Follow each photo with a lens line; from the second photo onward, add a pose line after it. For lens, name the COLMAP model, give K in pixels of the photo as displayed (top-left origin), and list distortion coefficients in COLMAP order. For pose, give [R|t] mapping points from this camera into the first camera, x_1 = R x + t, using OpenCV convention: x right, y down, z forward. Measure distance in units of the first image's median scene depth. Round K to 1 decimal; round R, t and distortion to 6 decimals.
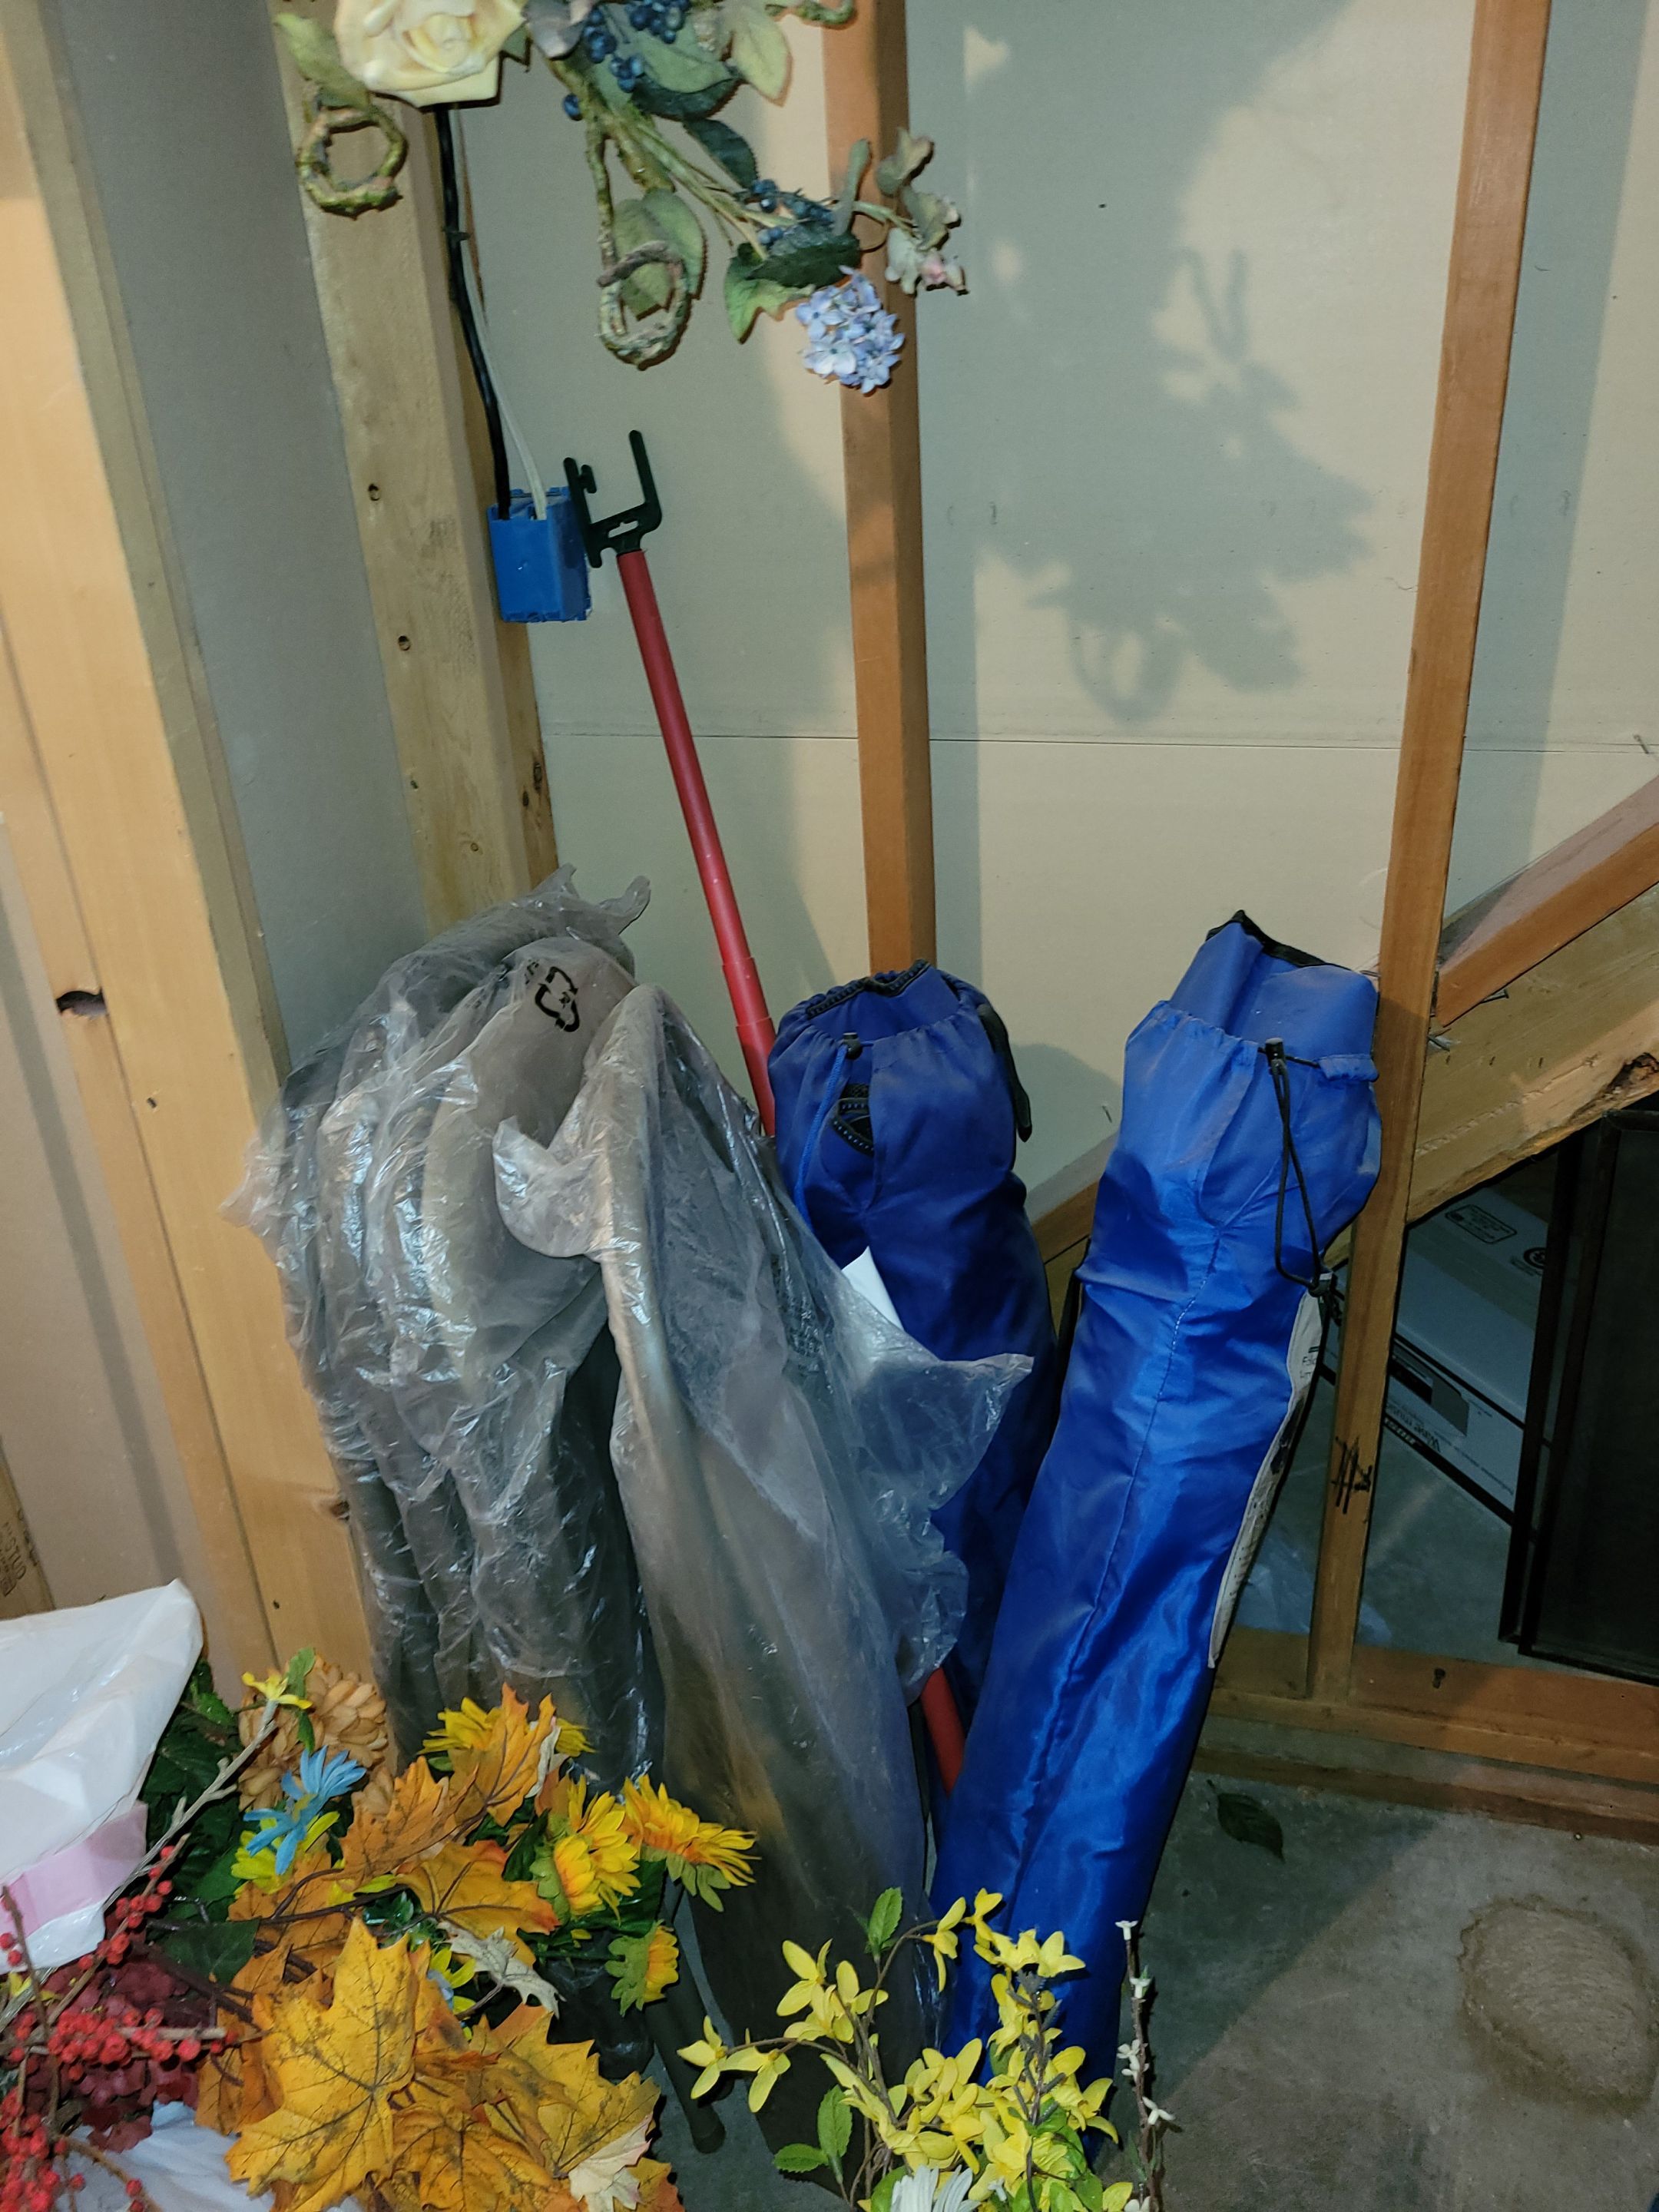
lens RADIAL K [[1664.0, 0, 829.6], [0, 1664.0, 1090.9], [0, 0, 1]] dist [0.049125, -0.026872]
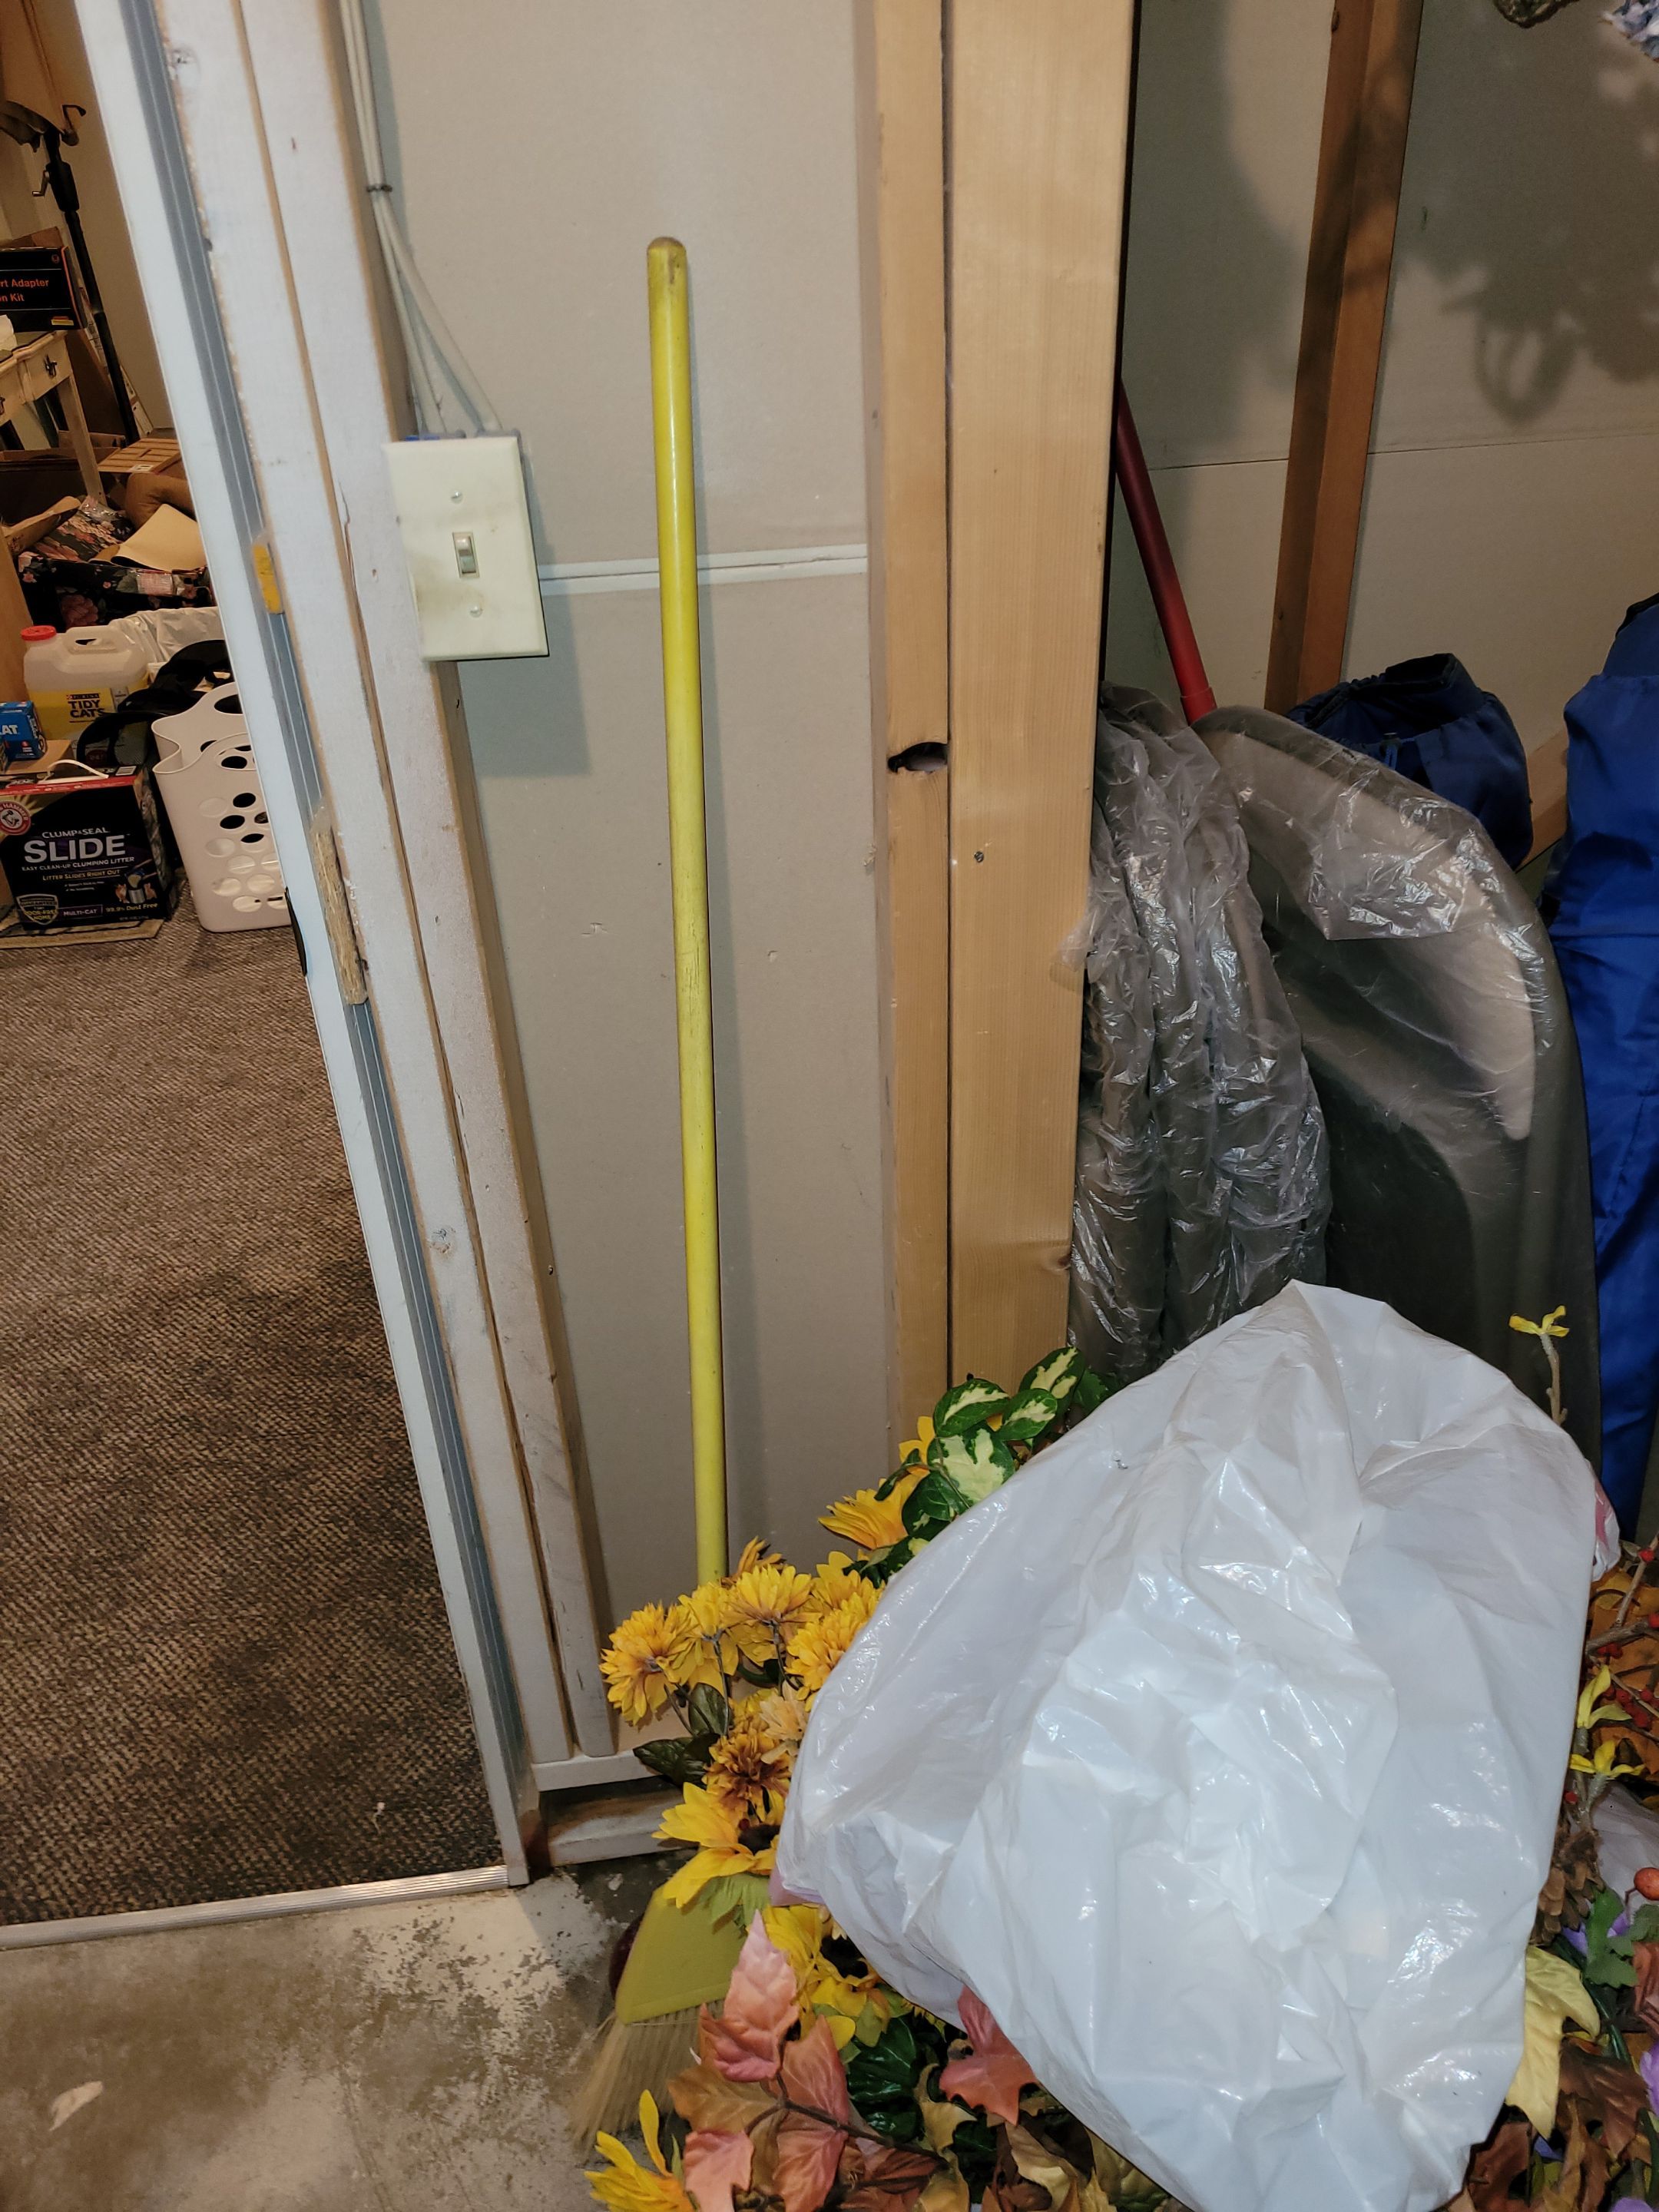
lens RADIAL K [[1664.0, 0, 848.8], [0, 1664.0, 1092.9], [0, 0, 1]] dist [0.049125, -0.026872]
pose [[0.932452, -0.179146, 0.313751, -0.658756], [0.151237, 0.982206, 0.111353, 0.018289], [-0.328116, -0.056380, 0.942953, 0.095054]]
